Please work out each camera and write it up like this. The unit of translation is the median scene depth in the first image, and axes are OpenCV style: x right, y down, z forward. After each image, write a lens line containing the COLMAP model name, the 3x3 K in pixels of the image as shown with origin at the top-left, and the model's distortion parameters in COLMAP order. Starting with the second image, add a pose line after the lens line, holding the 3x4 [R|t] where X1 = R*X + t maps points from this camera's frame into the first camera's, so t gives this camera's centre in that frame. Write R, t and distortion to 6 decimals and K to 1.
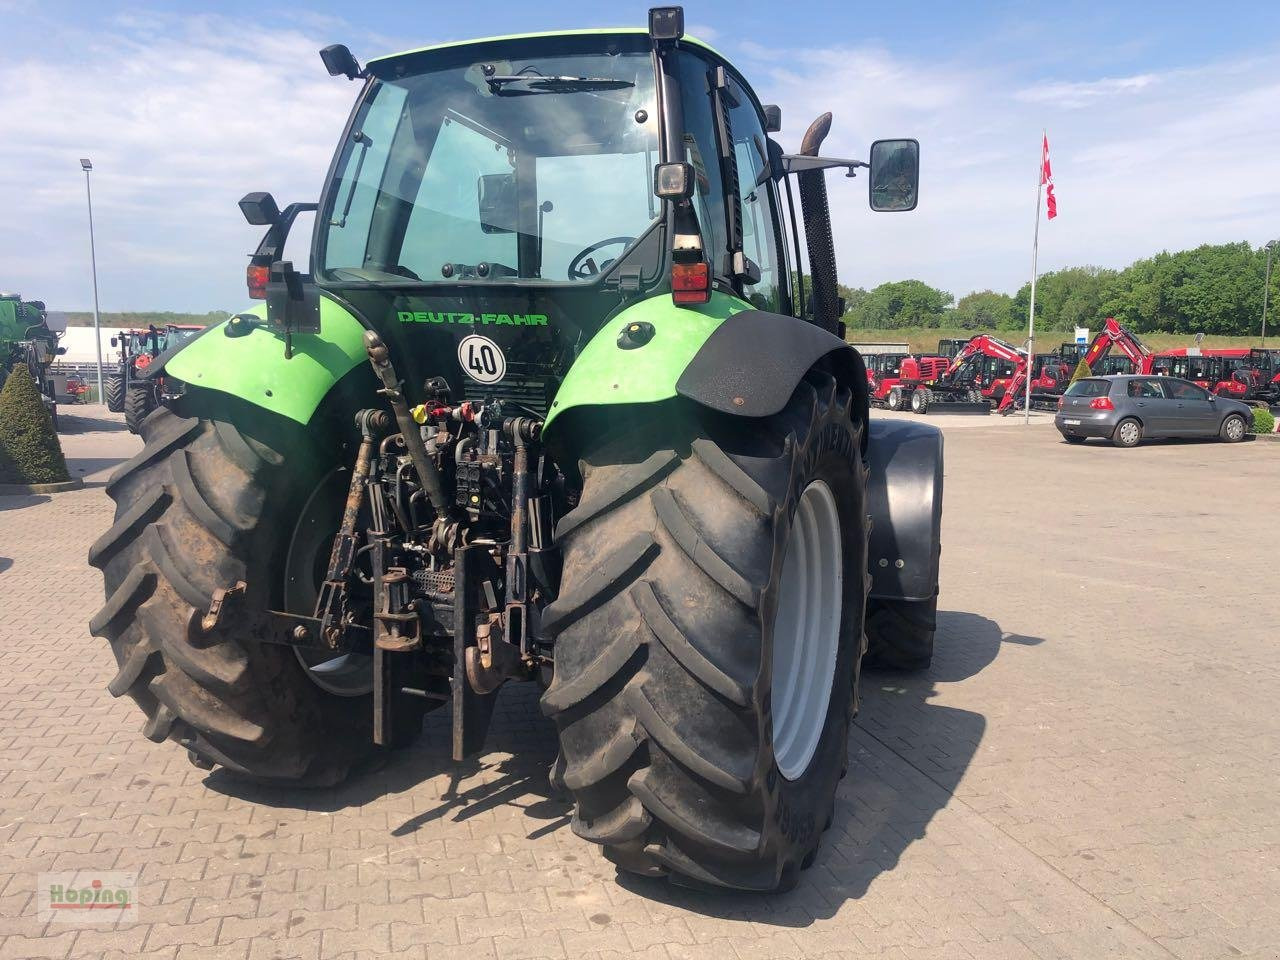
lens RADIAL K [[1039.4, 0, 721.7], [0, 1039.4, 494.0], [0, 0, 1]] dist [0.049406, -0.098597]
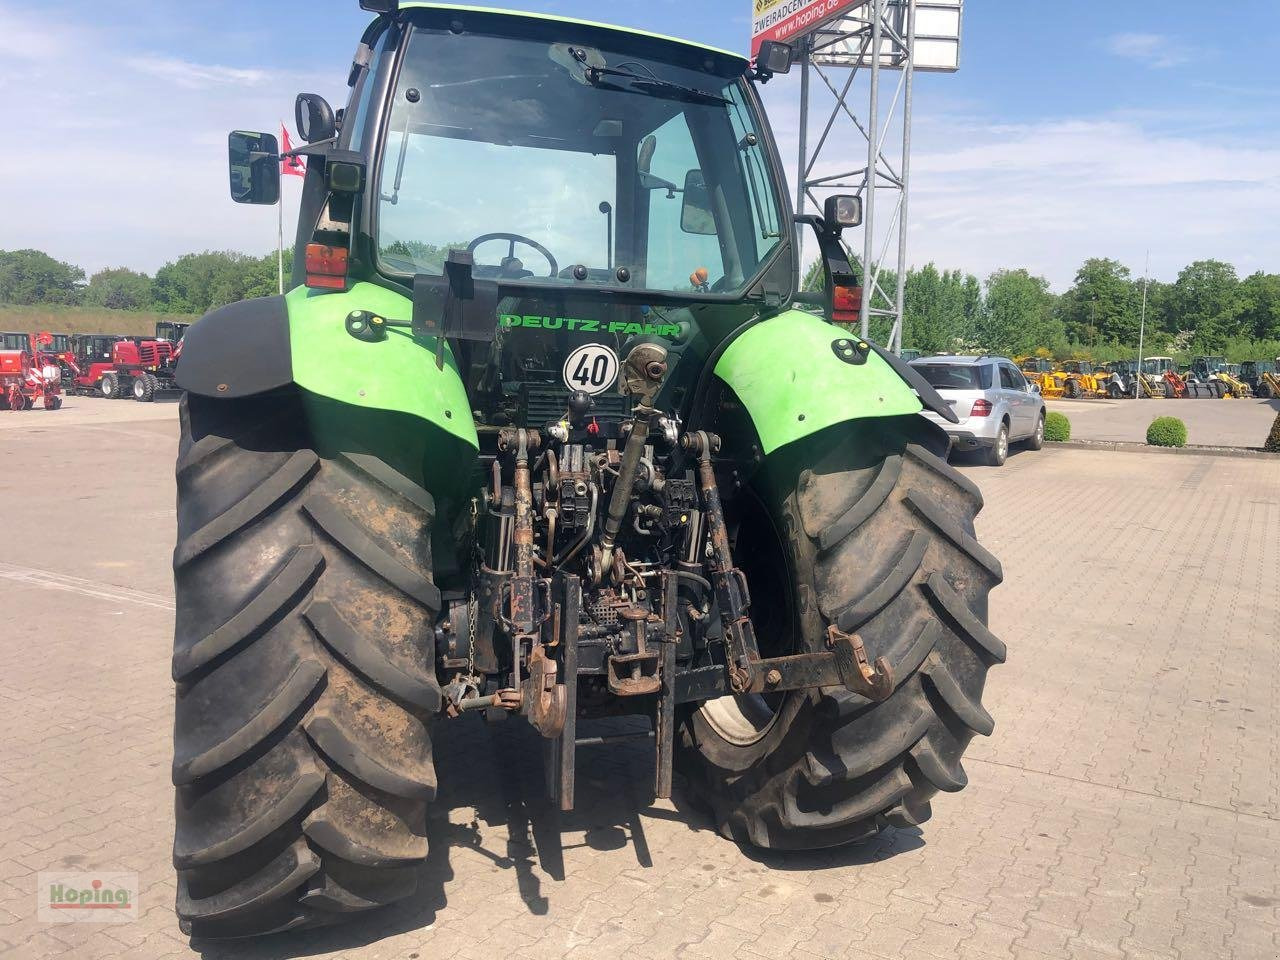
lens RADIAL K [[1008.5, 0, 640.0], [0, 1008.5, 480.0], [0, 0, 1]] dist [0.017766, 0.003490]
pose [[0.720752, -0.074028, 0.689229, -0.804658], [0.069179, 0.996999, 0.034742, -0.058816], [-0.689733, 0.022640, 0.723710, 0.320673]]
